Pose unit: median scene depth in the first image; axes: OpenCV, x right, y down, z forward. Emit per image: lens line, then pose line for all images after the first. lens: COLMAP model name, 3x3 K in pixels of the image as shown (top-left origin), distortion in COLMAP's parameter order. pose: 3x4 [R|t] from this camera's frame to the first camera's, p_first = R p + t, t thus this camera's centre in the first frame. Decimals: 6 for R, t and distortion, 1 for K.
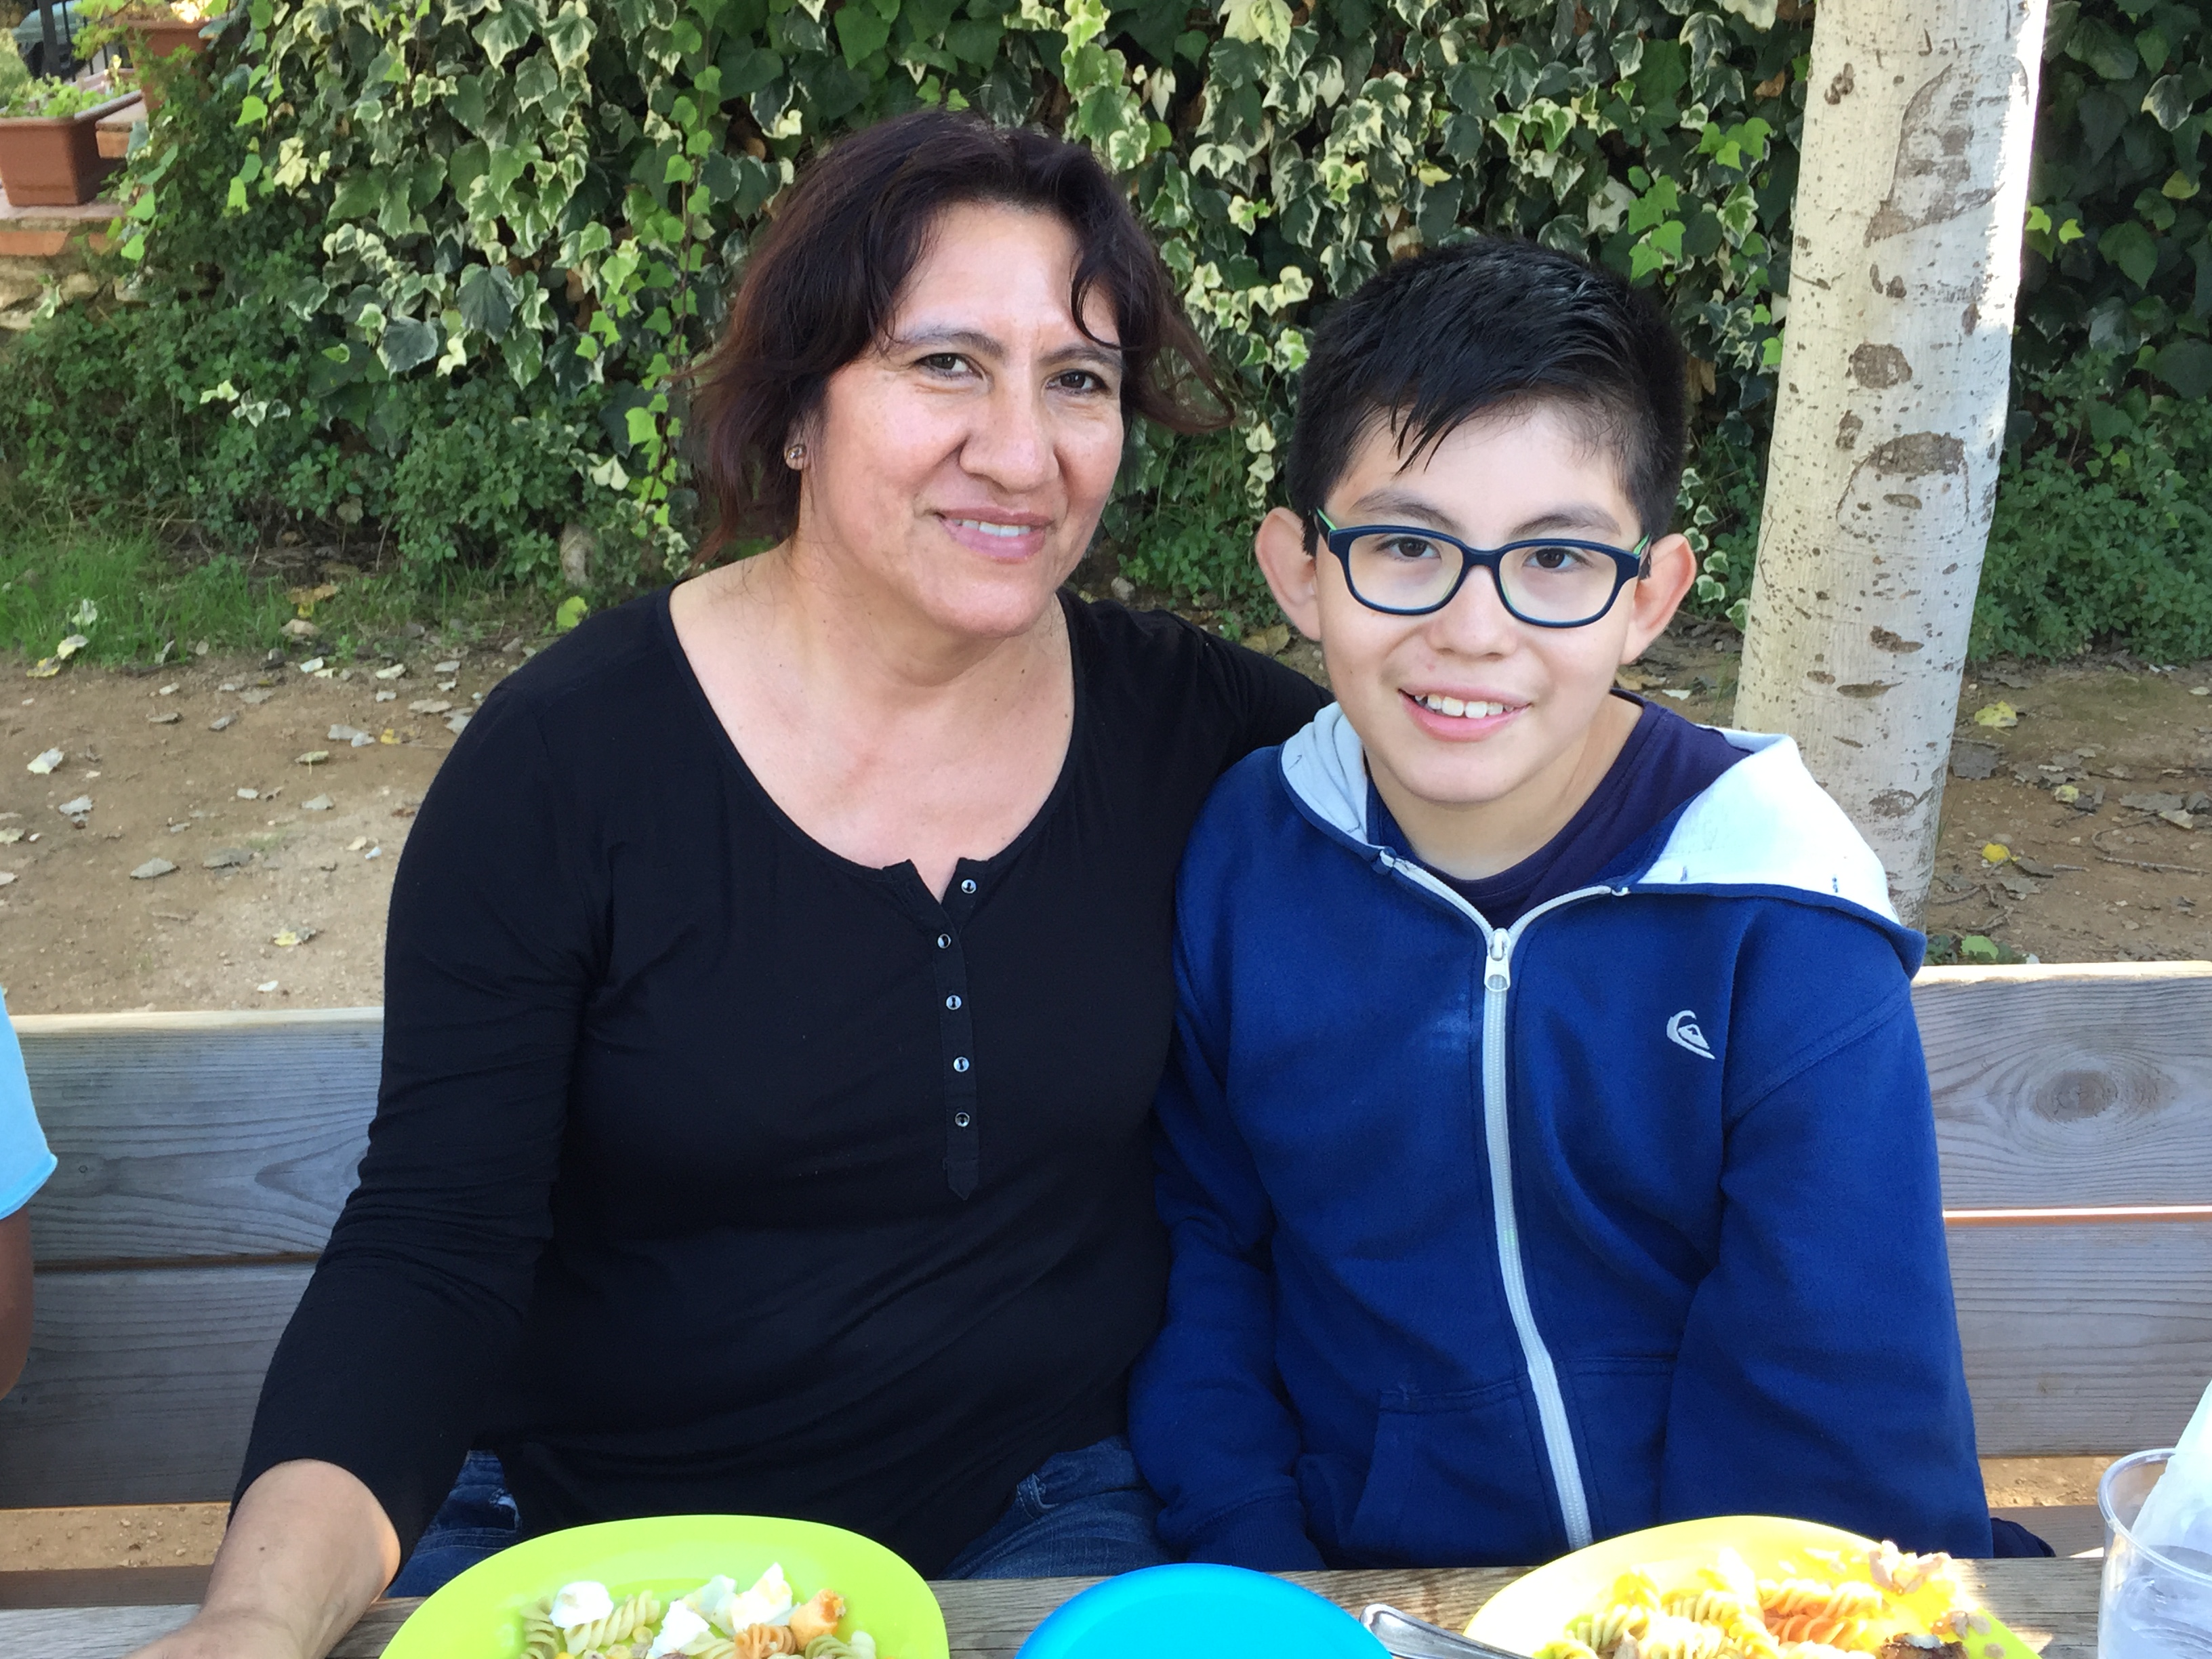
lens RADIAL K [[2301.6, 0, 1100.8], [0, 2301.6, 841.6], [0, 0, 1]] dist [0.034996, 0.000000]
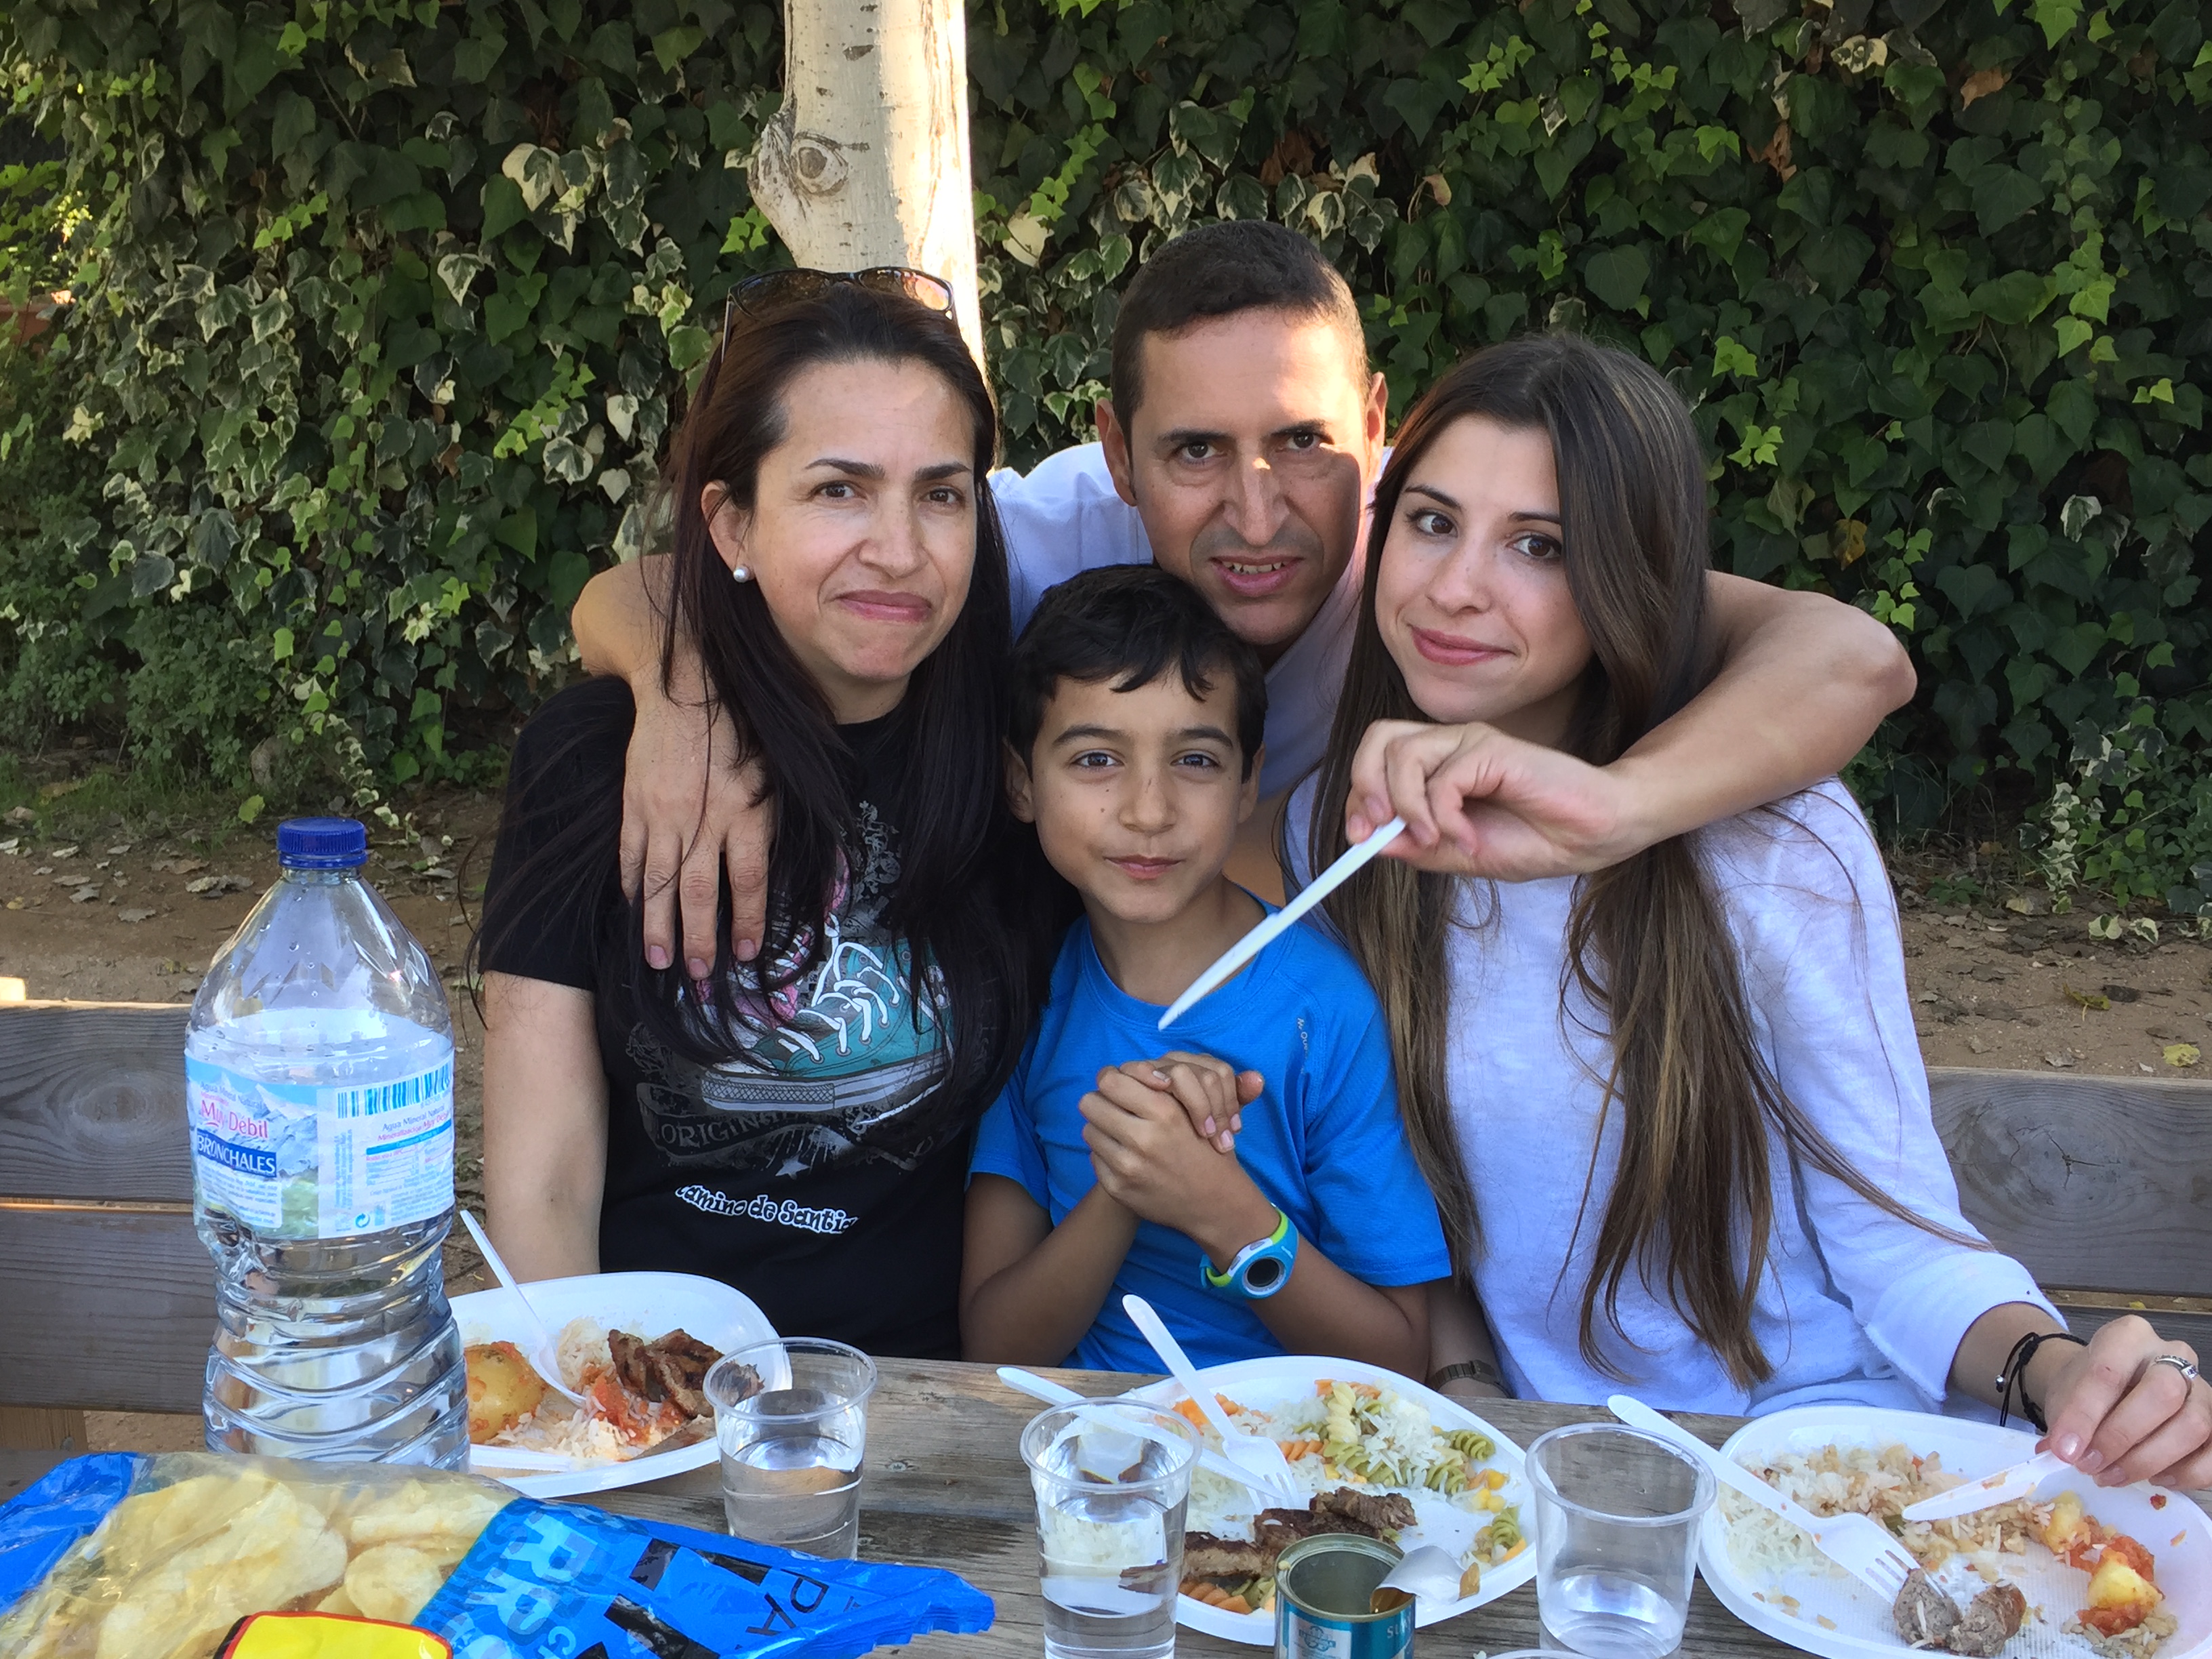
lens RADIAL K [[2301.6, 0, 1114.7], [0, 2301.6, 826.2], [0, 0, 1]] dist [0.034996, 0.000000]
pose [[0.989570, 0.037898, -0.138979, 0.345796], [-0.055493, 0.990604, -0.125000, 0.026828], [0.132936, 0.131409, 0.982374, -0.052524]]
